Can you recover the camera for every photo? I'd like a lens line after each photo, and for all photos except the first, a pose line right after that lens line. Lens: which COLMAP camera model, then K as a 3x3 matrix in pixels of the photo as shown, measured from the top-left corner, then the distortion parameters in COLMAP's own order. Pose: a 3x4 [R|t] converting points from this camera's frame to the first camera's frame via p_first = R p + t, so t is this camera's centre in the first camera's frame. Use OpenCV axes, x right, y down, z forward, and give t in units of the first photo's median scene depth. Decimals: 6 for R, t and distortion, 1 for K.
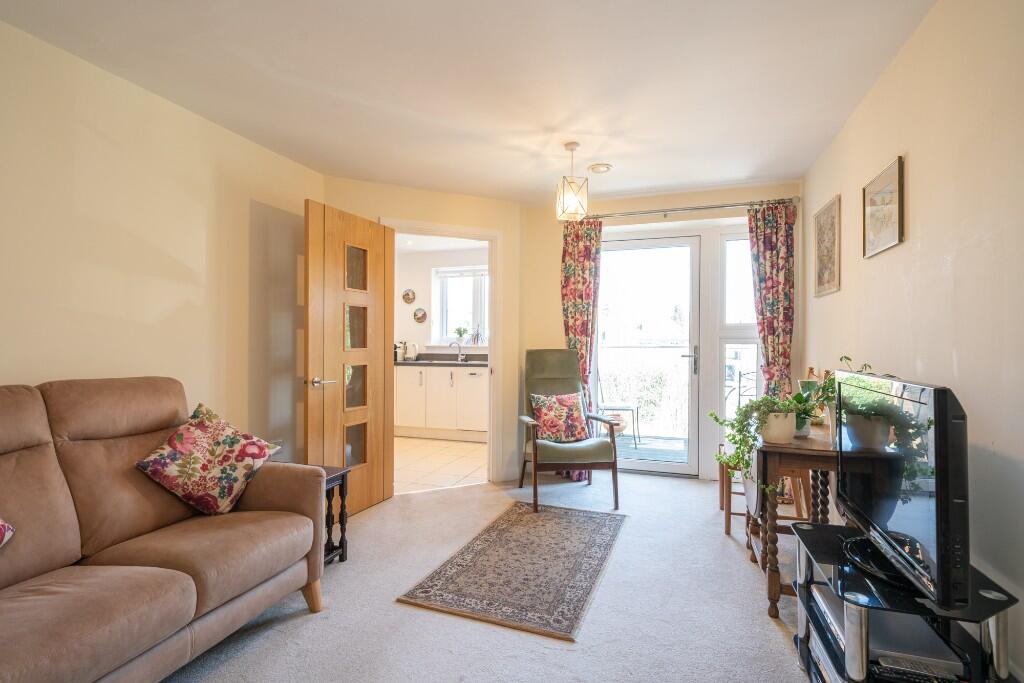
lens RADIAL K [[494.4, 0, 511.2], [0, 494.4, 334.3], [0, 0, 1]] dist [-0.003680, 0.000056]
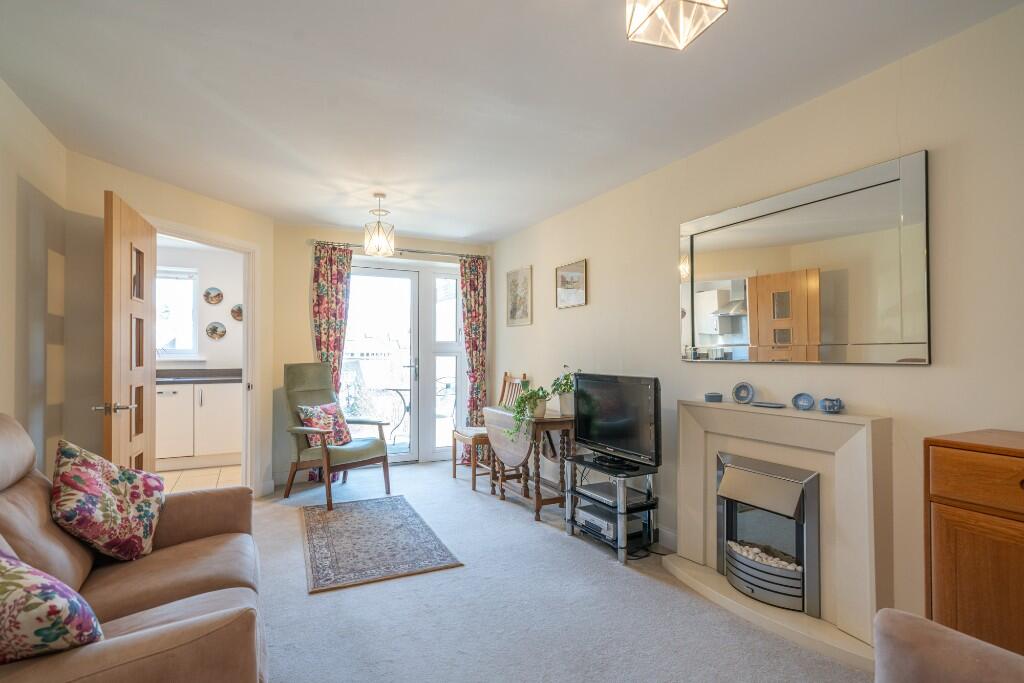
lens RADIAL K [[494.4, 0, 511.2], [0, 494.4, 334.3], [0, 0, 1]] dist [-0.003680, 0.000056]
pose [[0.687470, 0.023540, 0.725831, -0.438156], [-0.010902, 0.999696, -0.022096, -0.014427], [-0.726131, 0.007277, 0.687518, -0.057119]]
